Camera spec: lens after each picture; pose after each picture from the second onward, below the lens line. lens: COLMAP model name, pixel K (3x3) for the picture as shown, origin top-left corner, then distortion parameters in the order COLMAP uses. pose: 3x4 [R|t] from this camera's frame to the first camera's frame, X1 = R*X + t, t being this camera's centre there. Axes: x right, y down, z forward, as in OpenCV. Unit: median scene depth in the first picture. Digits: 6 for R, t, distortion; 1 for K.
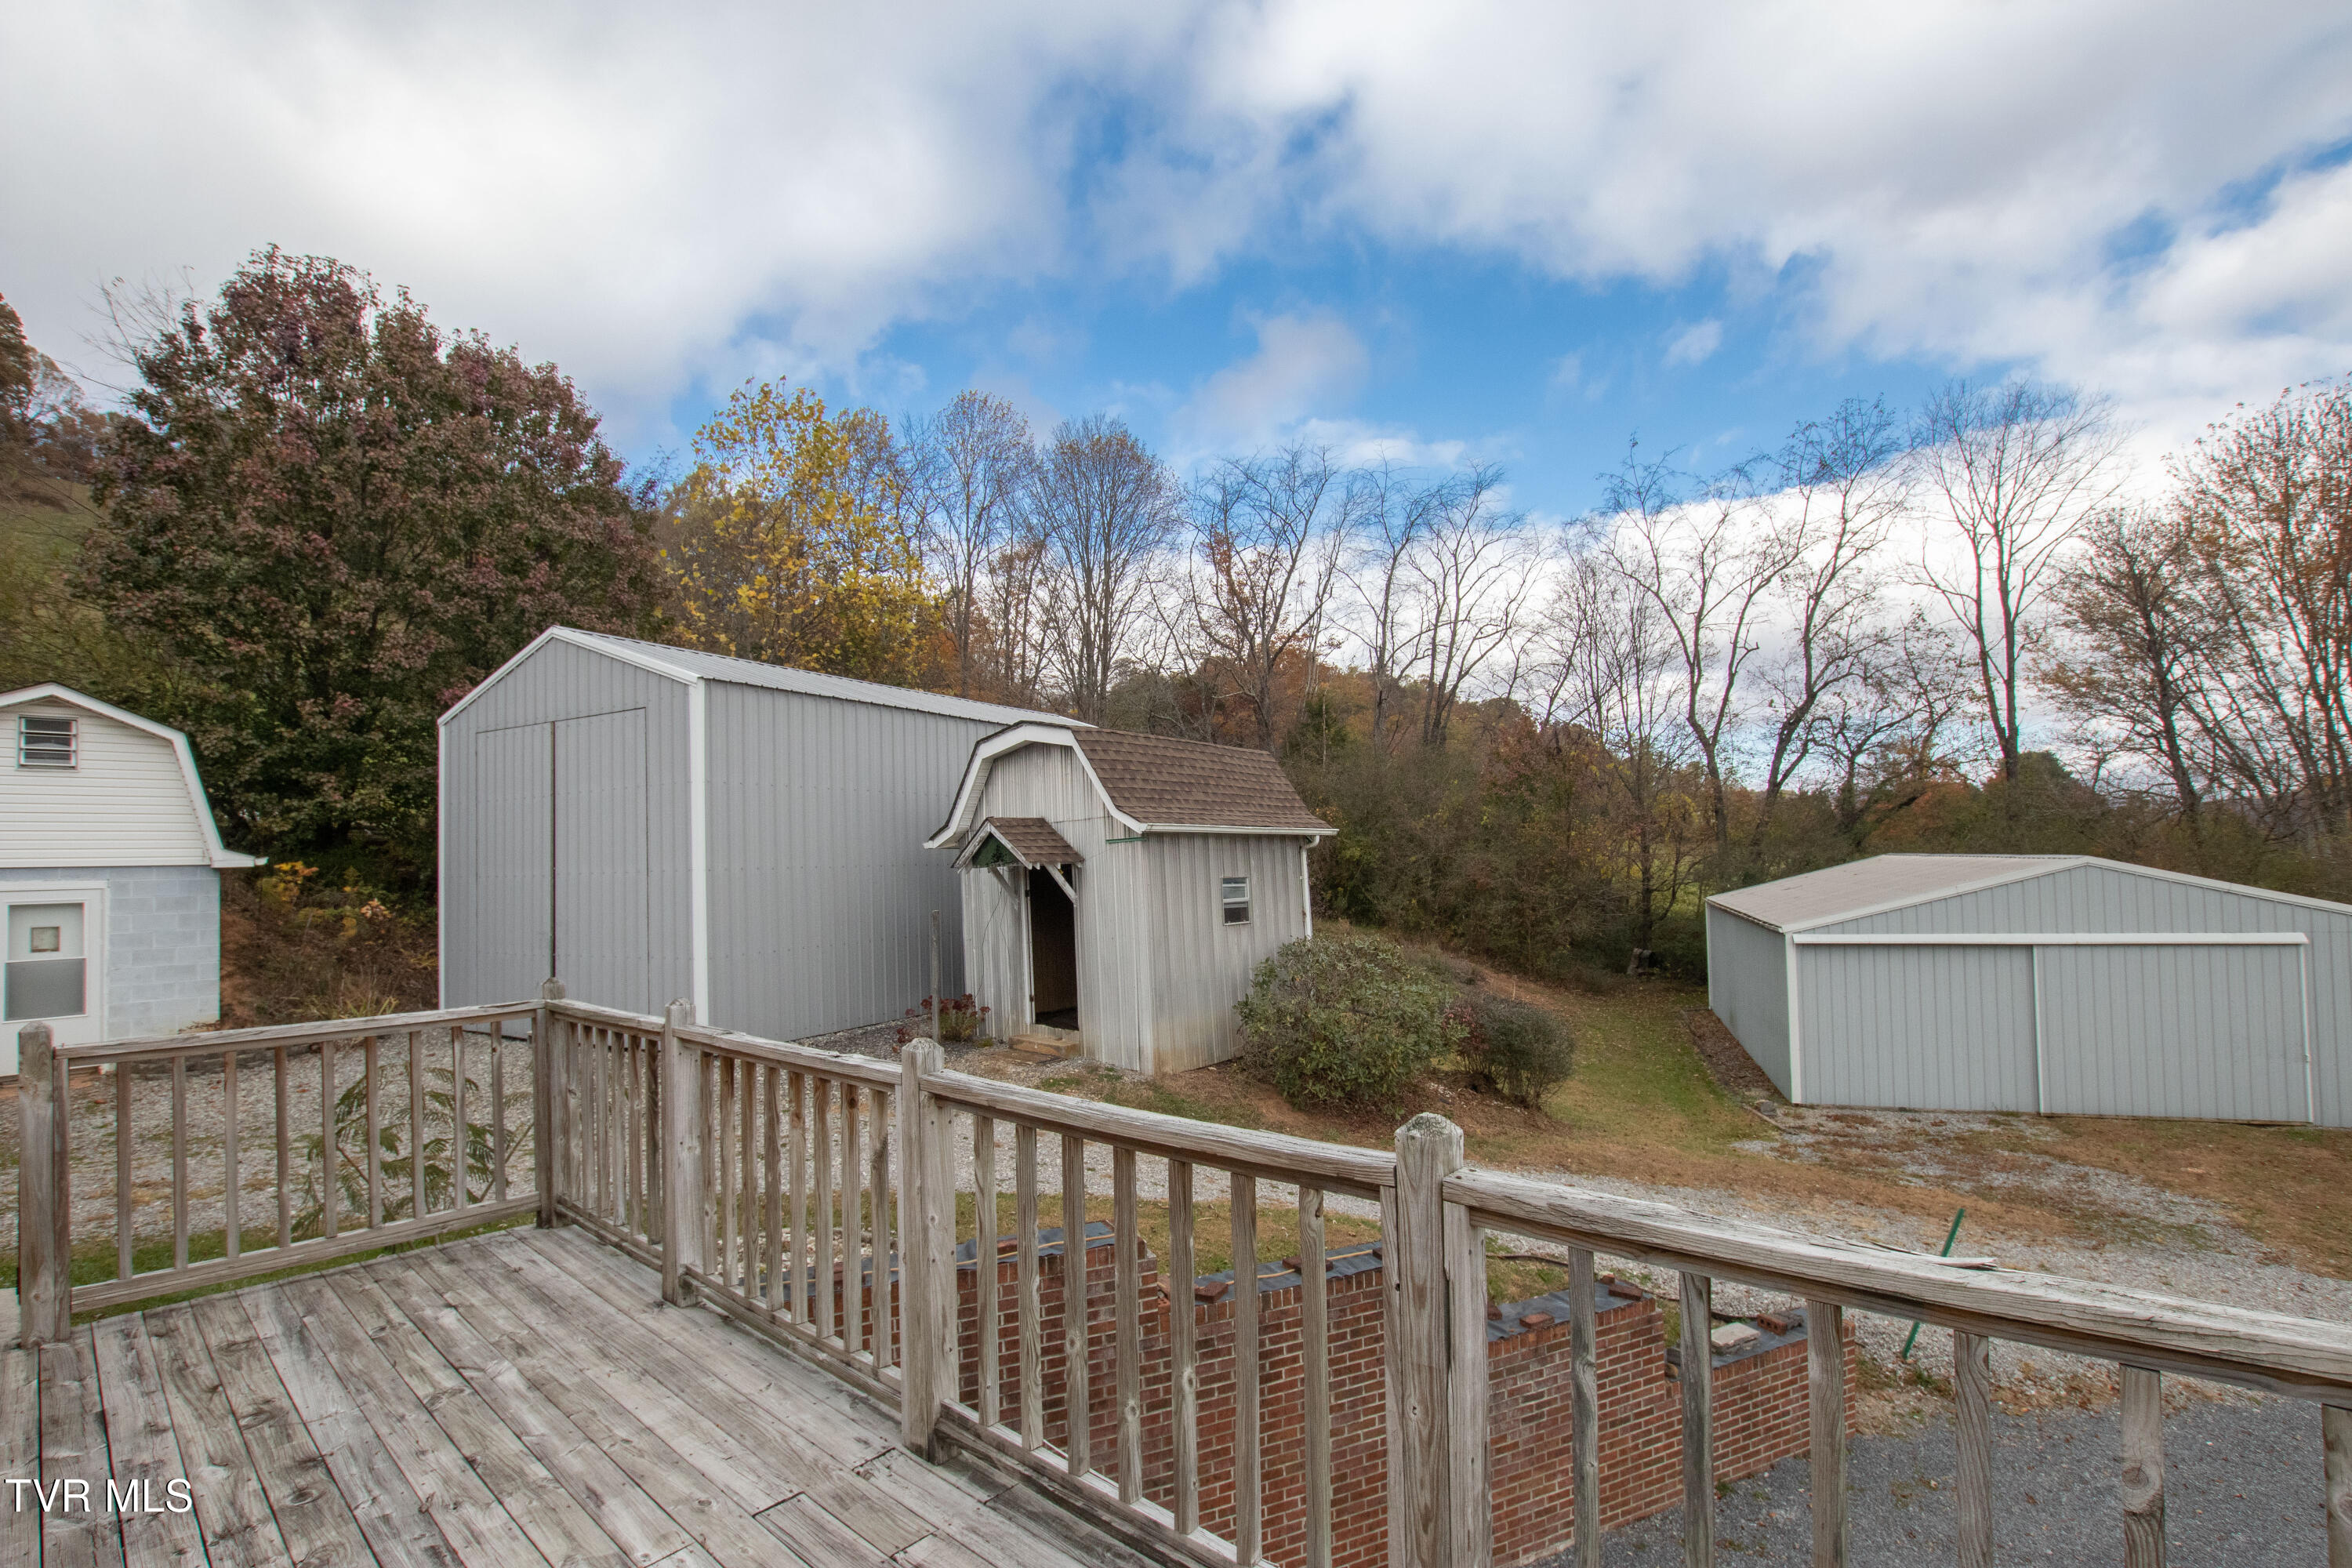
lens RADIAL K [[1103.9, 0, 1163.0], [0, 1103.9, 823.3], [0, 0, 1]] dist [-0.031691, 0.002151]
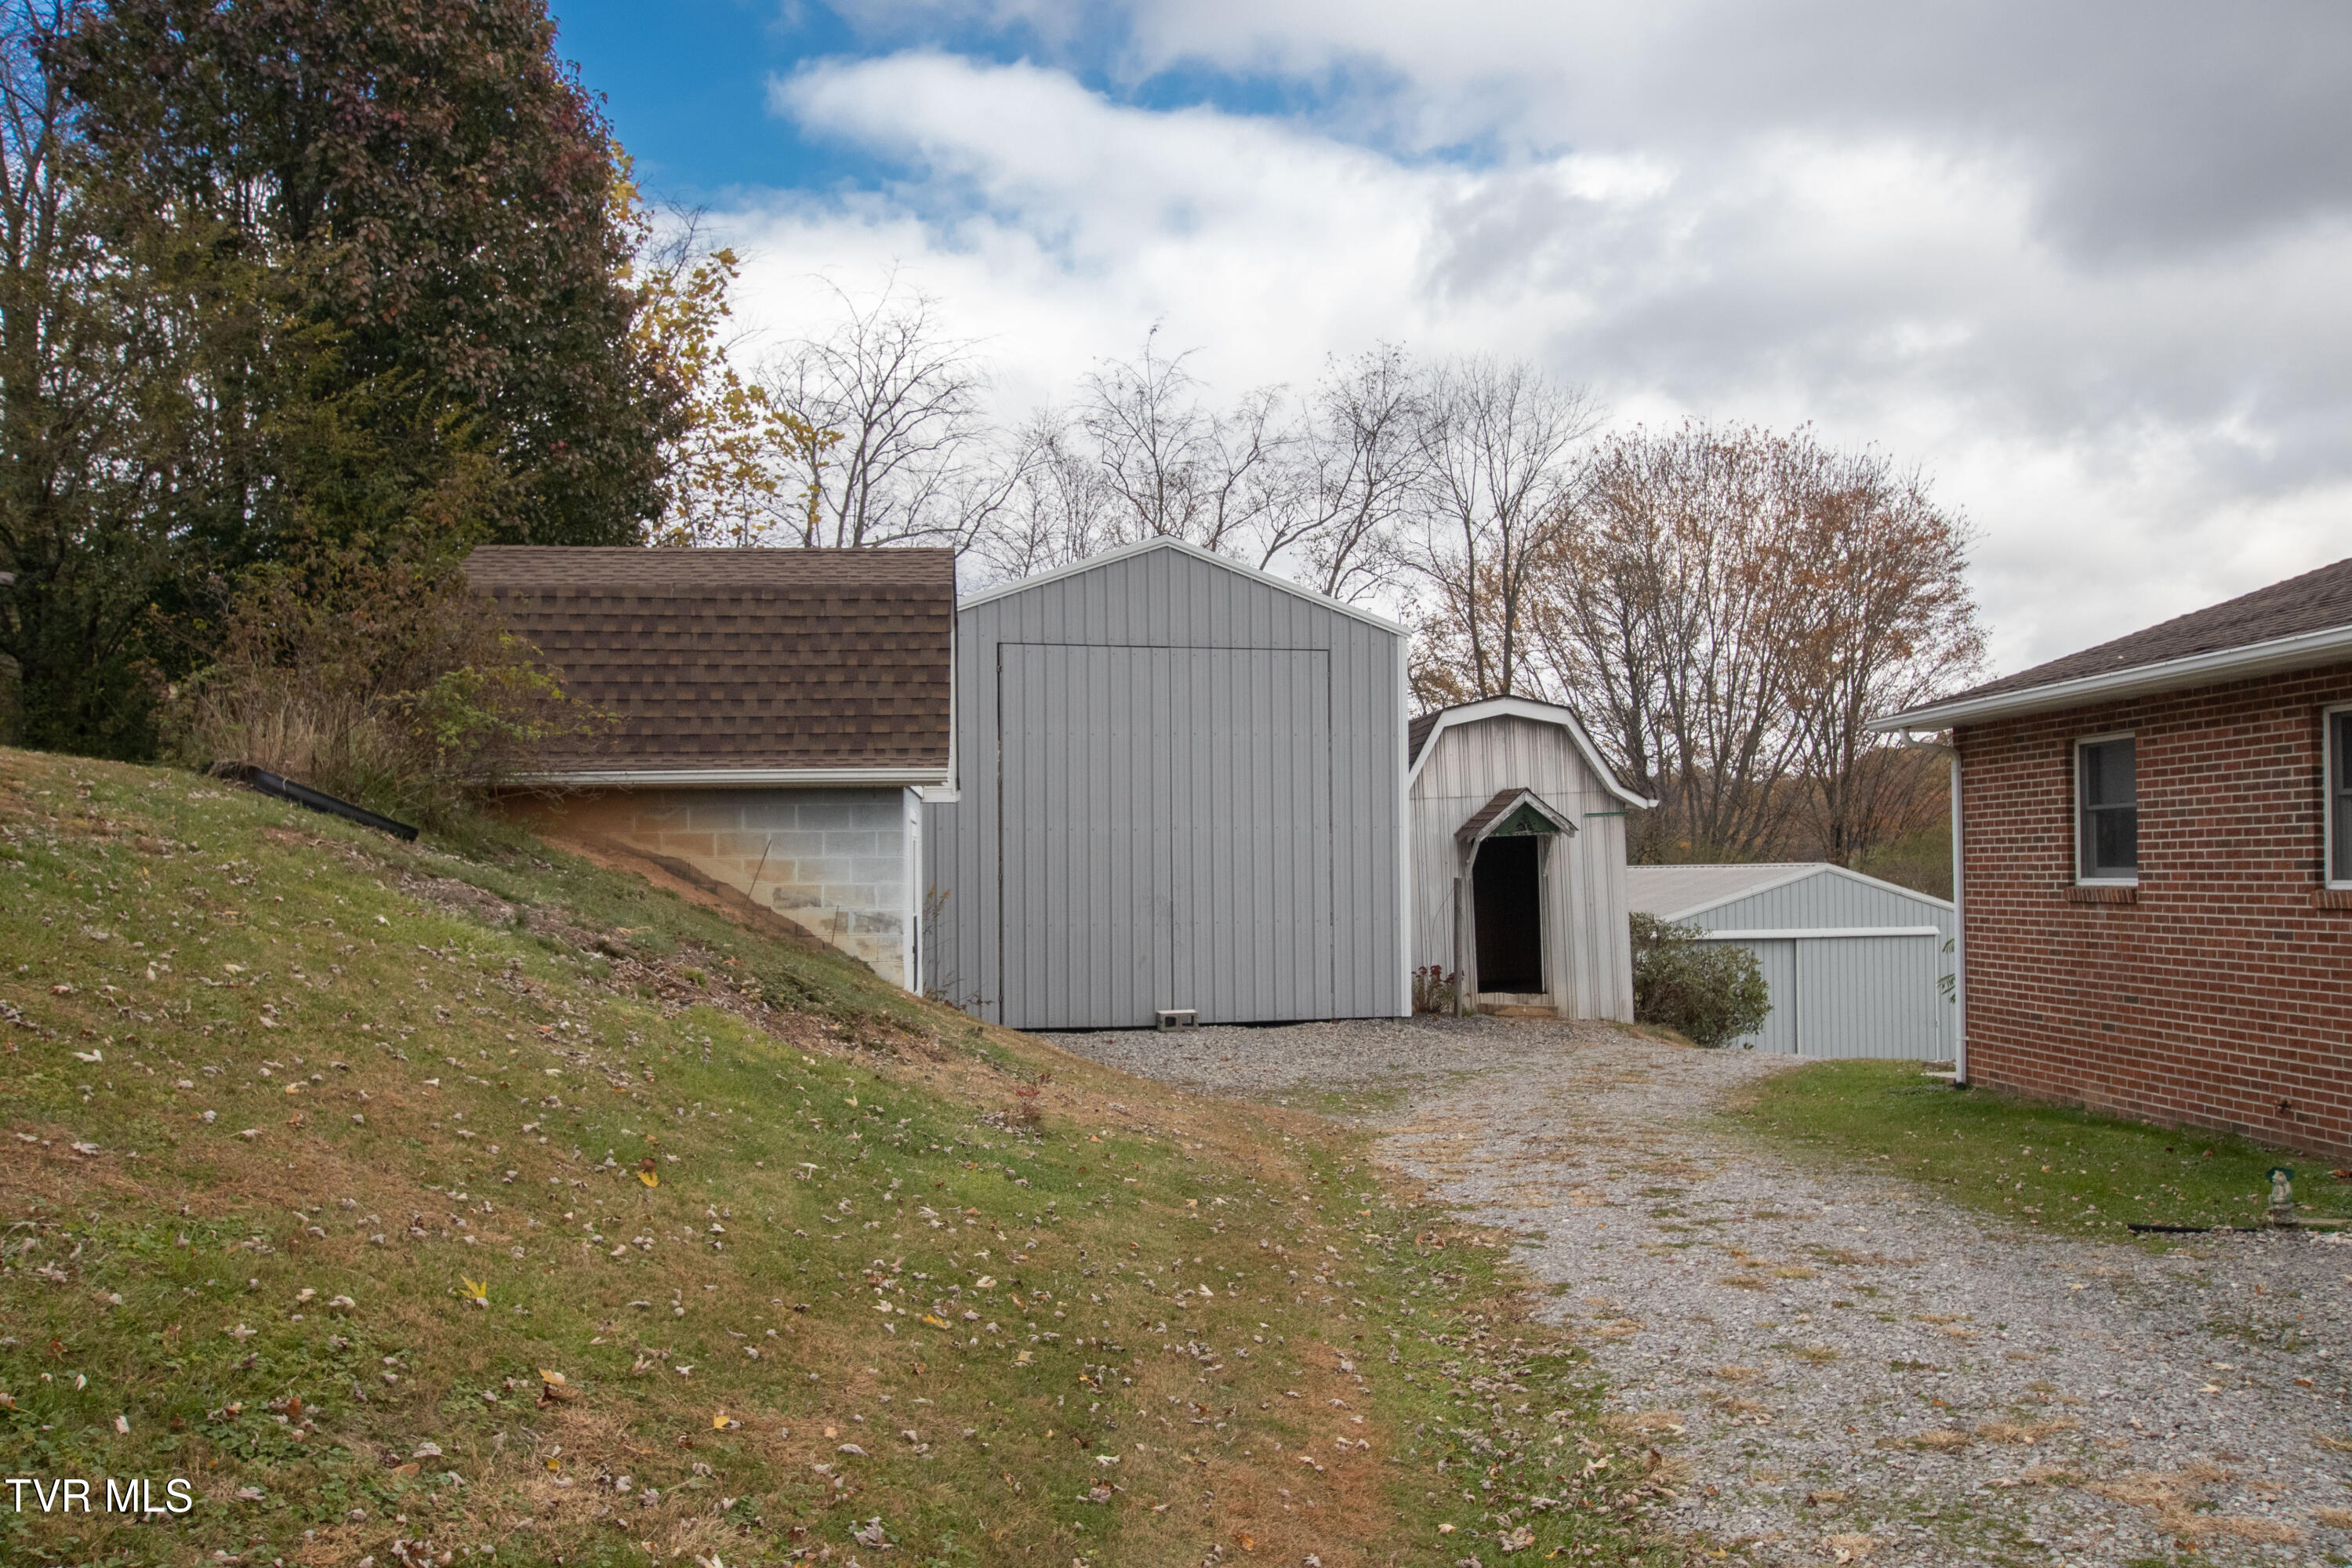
lens RADIAL K [[2056.1, 0, 1175.7], [0, 2056.1, 789.6], [0, 0, 1]] dist [0.009977, 0.017202]
pose [[0.712454, 0.048301, 0.700054, -1.169129], [-0.031882, 0.998826, -0.036468, 0.052133], [-0.700994, 0.003663, 0.713158, -0.102872]]
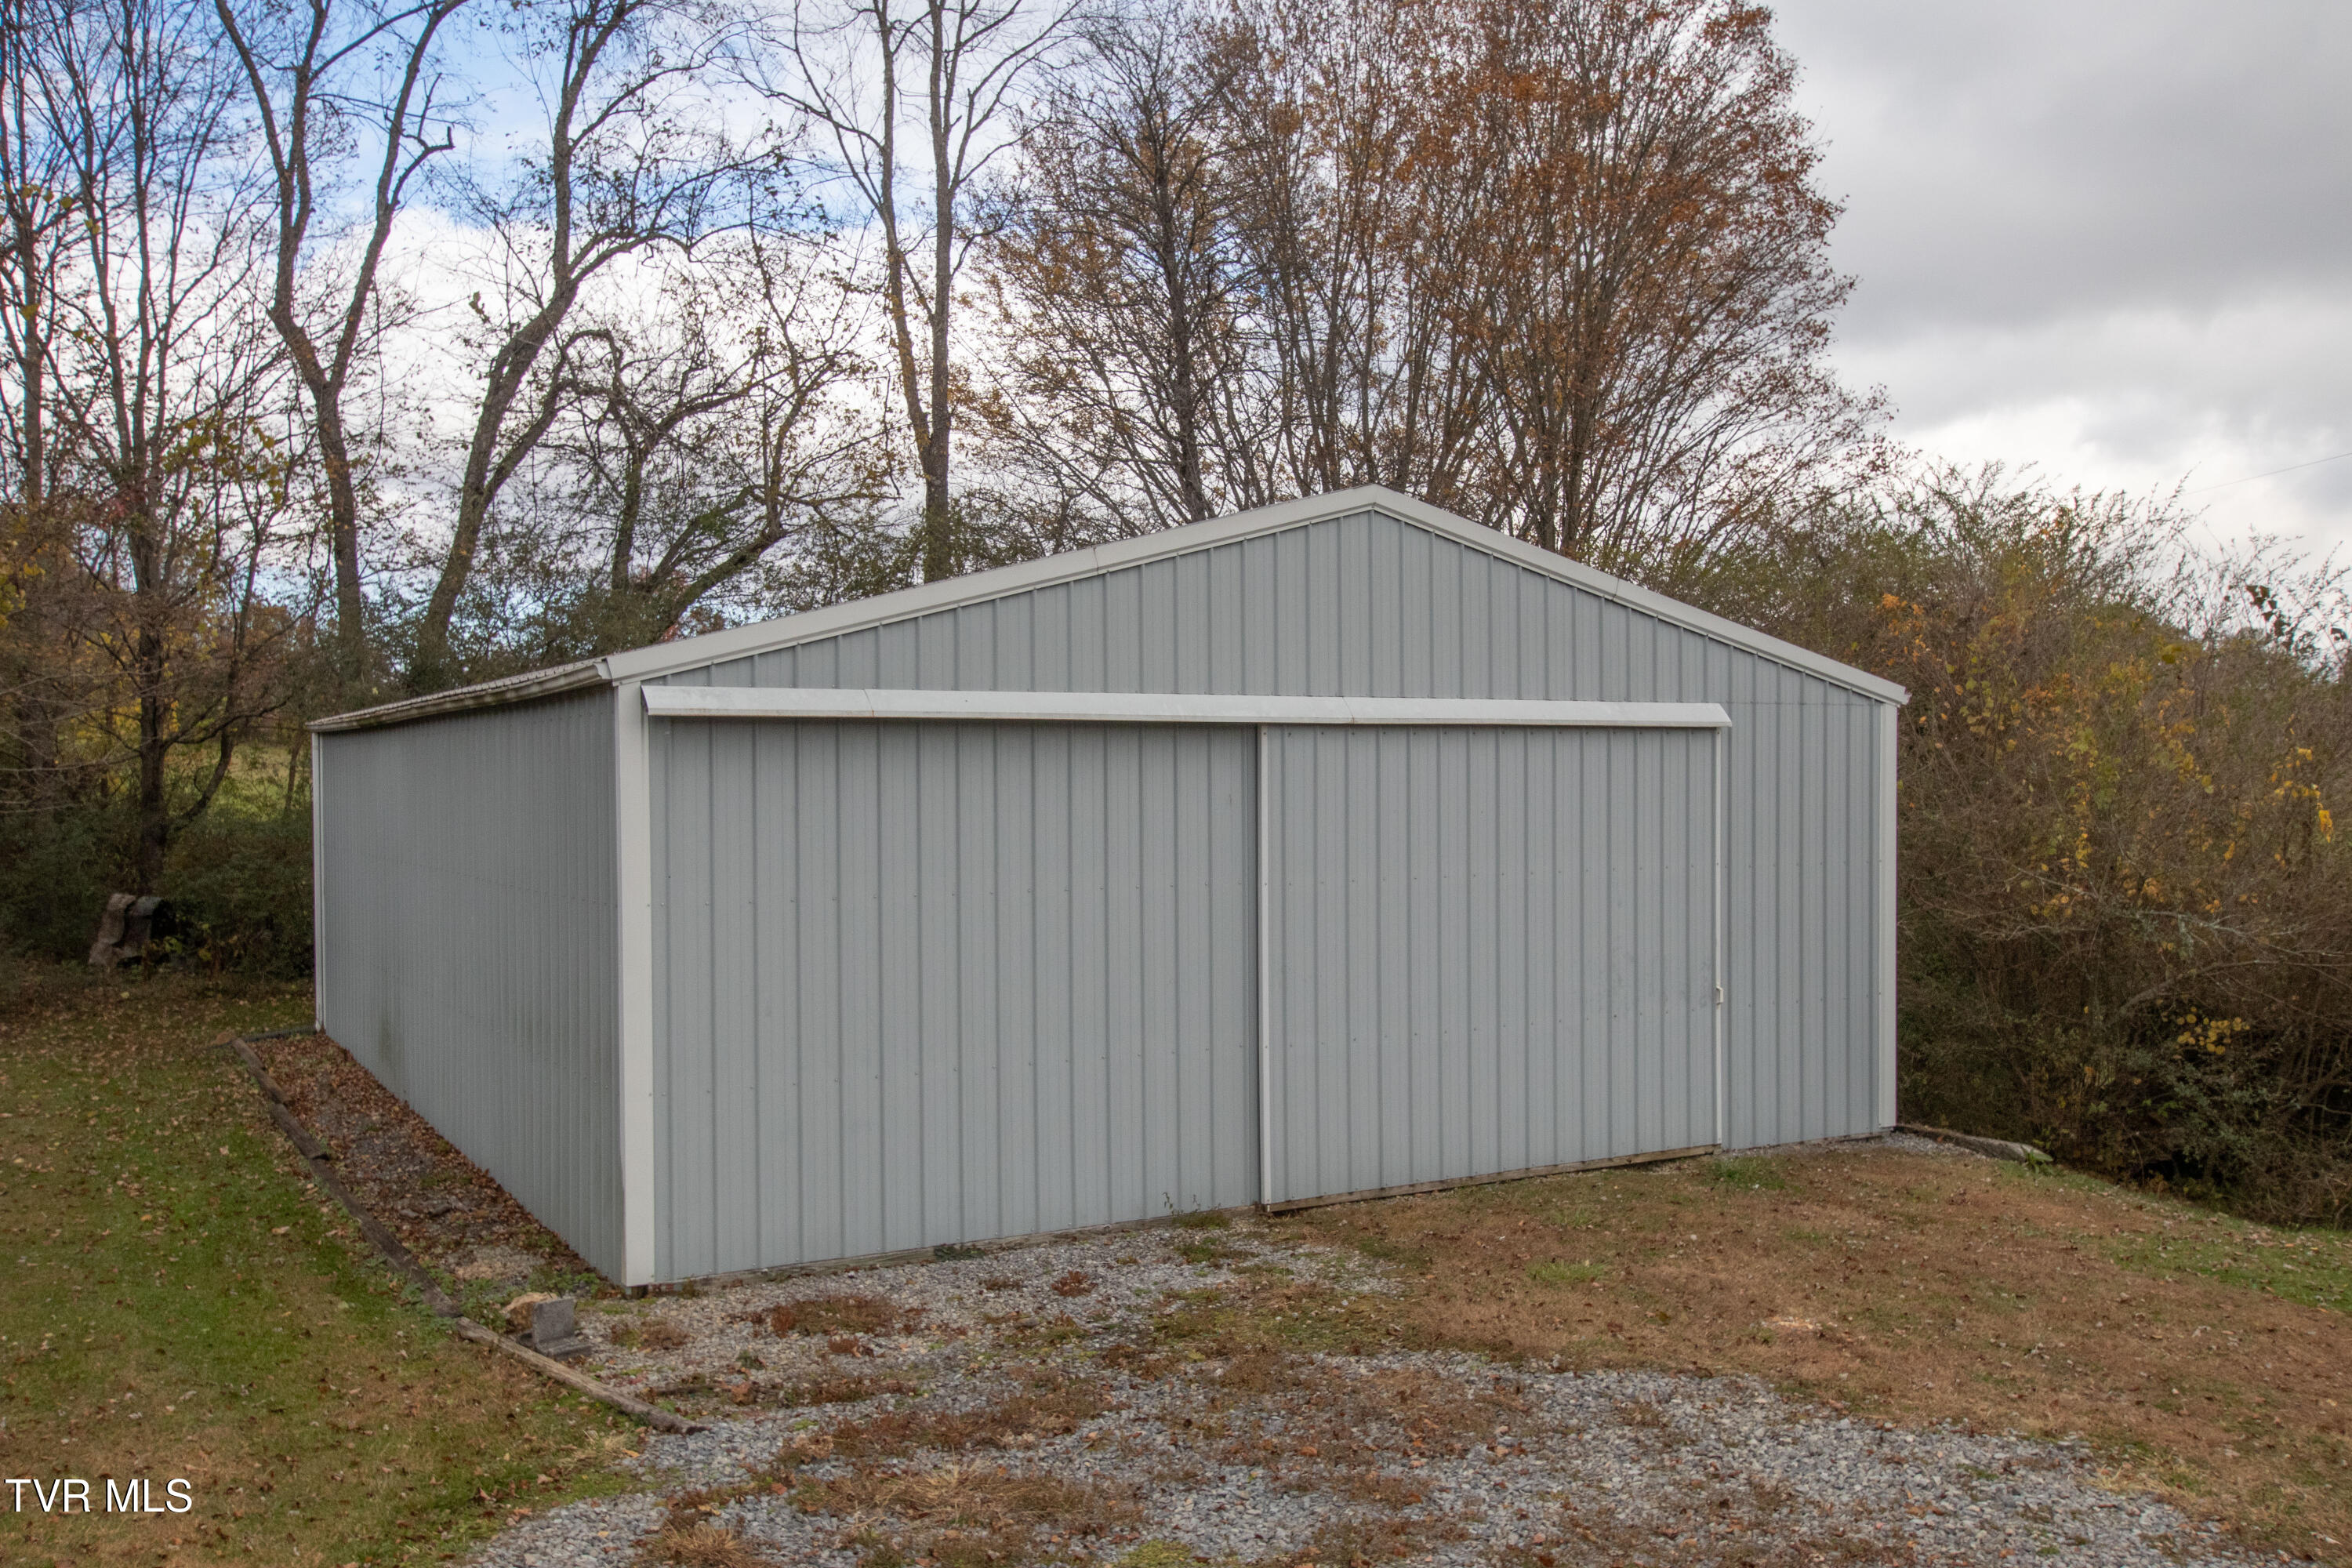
lens RADIAL K [[2056.1, 0, 1176.1], [0, 2056.1, 804.6], [0, 0, 1]] dist [0.009977, 0.017202]
pose [[0.649656, 0.006217, 0.760203, 0.270187], [-0.030946, 0.999354, 0.018274, 0.120475], [-0.759598, -0.035397, 0.649429, 0.562737]]
